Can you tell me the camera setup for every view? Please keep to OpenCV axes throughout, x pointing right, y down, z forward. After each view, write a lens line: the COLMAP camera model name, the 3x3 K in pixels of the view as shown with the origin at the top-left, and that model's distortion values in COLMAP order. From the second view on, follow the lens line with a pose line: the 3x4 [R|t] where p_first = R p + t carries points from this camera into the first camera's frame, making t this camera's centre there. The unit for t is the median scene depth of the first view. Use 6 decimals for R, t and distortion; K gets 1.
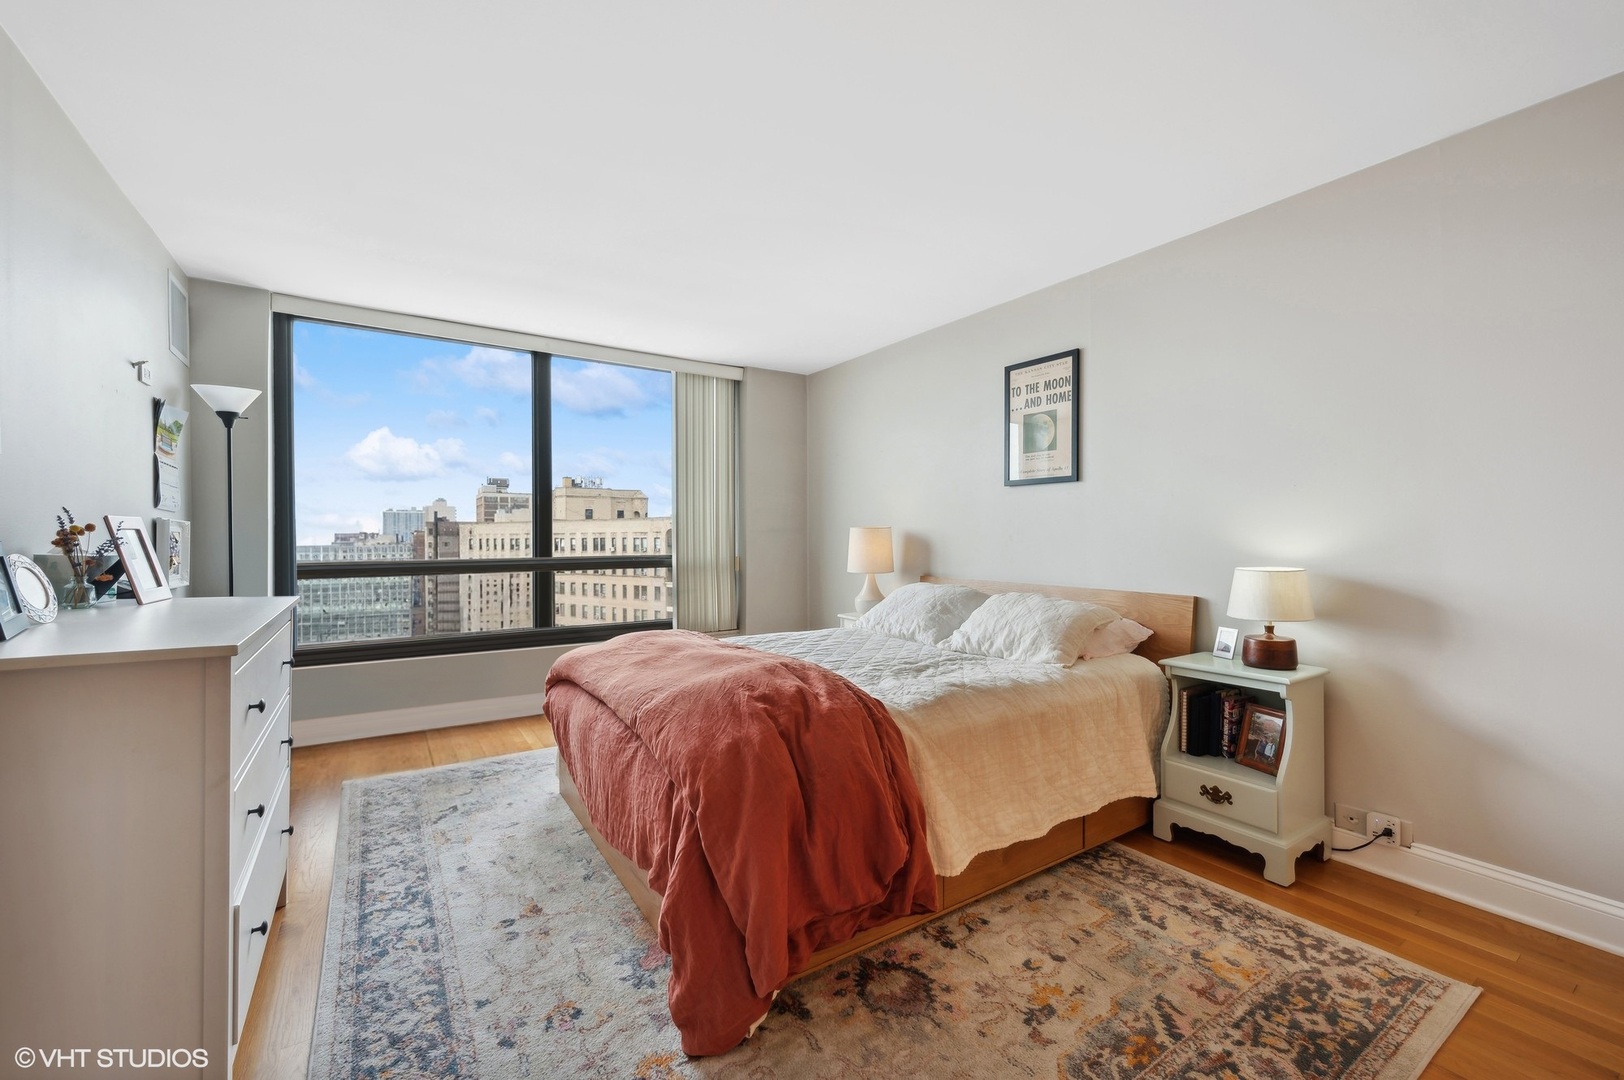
lens RADIAL K [[650.1, 0, 810.5], [0, 650.1, 532.3], [0, 0, 1]] dist [0.002426, -0.000047]
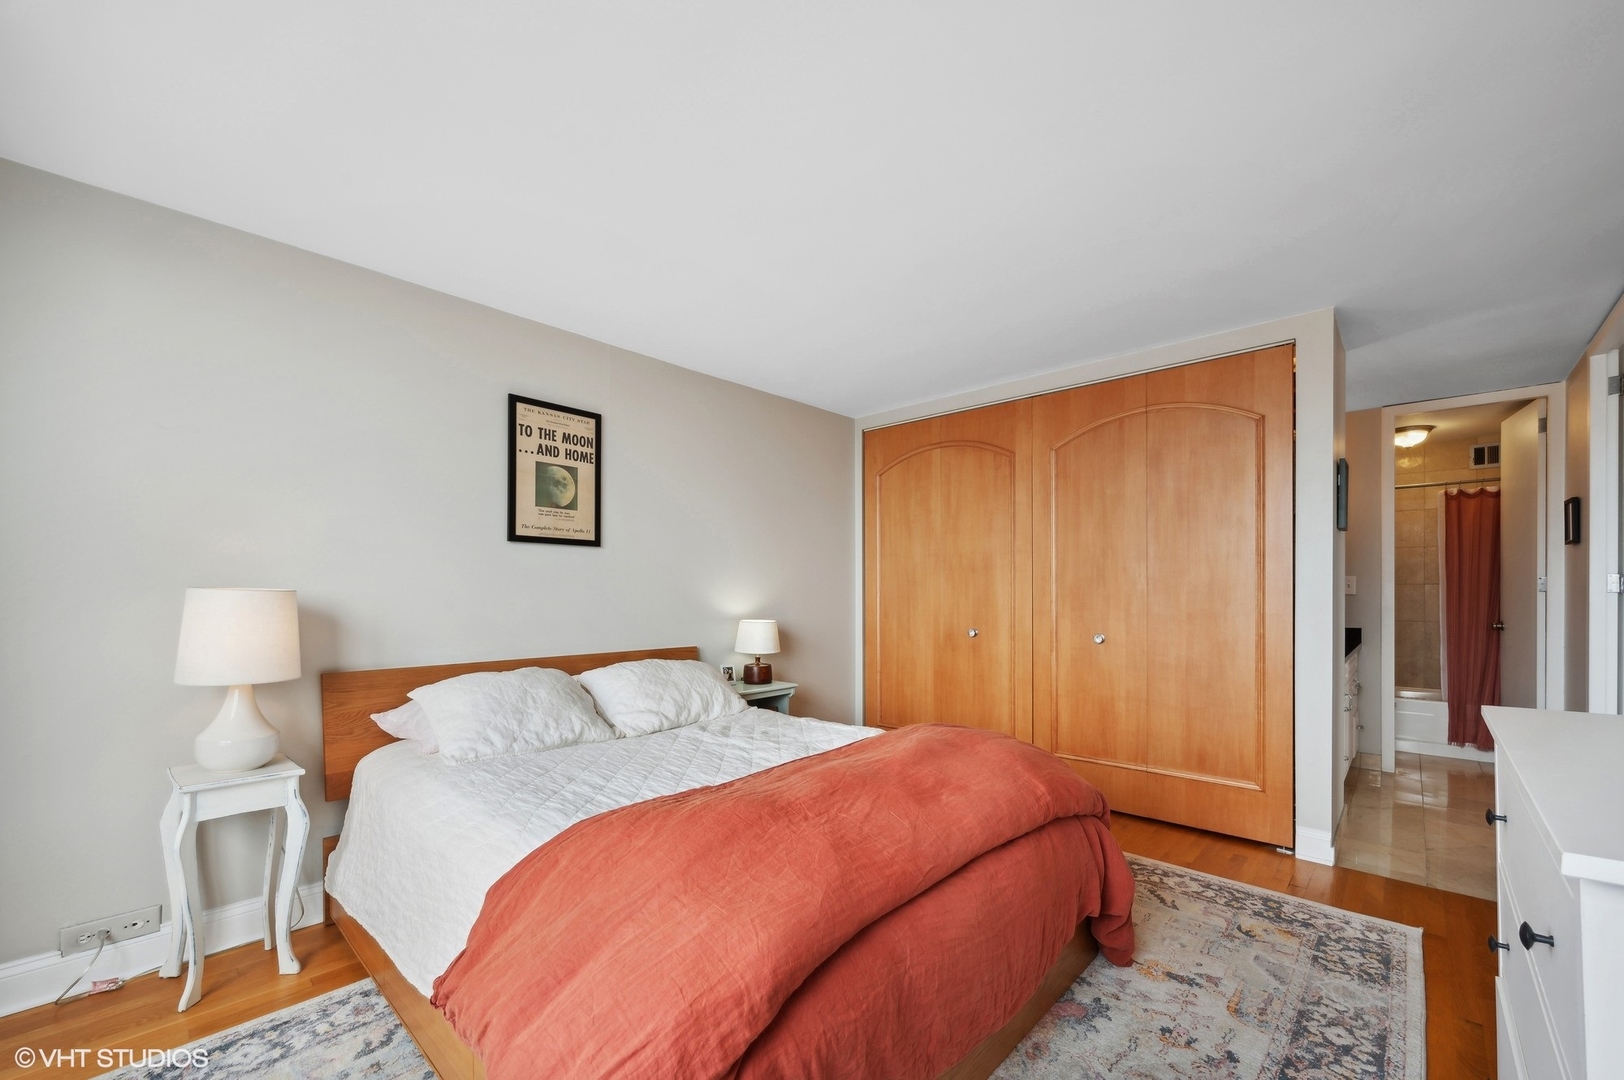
lens RADIAL K [[672.0, 0, 811.0], [0, 672.0, 575.8], [0, 0, 1]] dist [-0.002052, 0.000148]
pose [[-0.238101, 0.004721, 0.971229, -0.646283], [-0.003964, 0.999975, -0.005833, -0.027410], [-0.971232, -0.005239, -0.238076, 0.895842]]
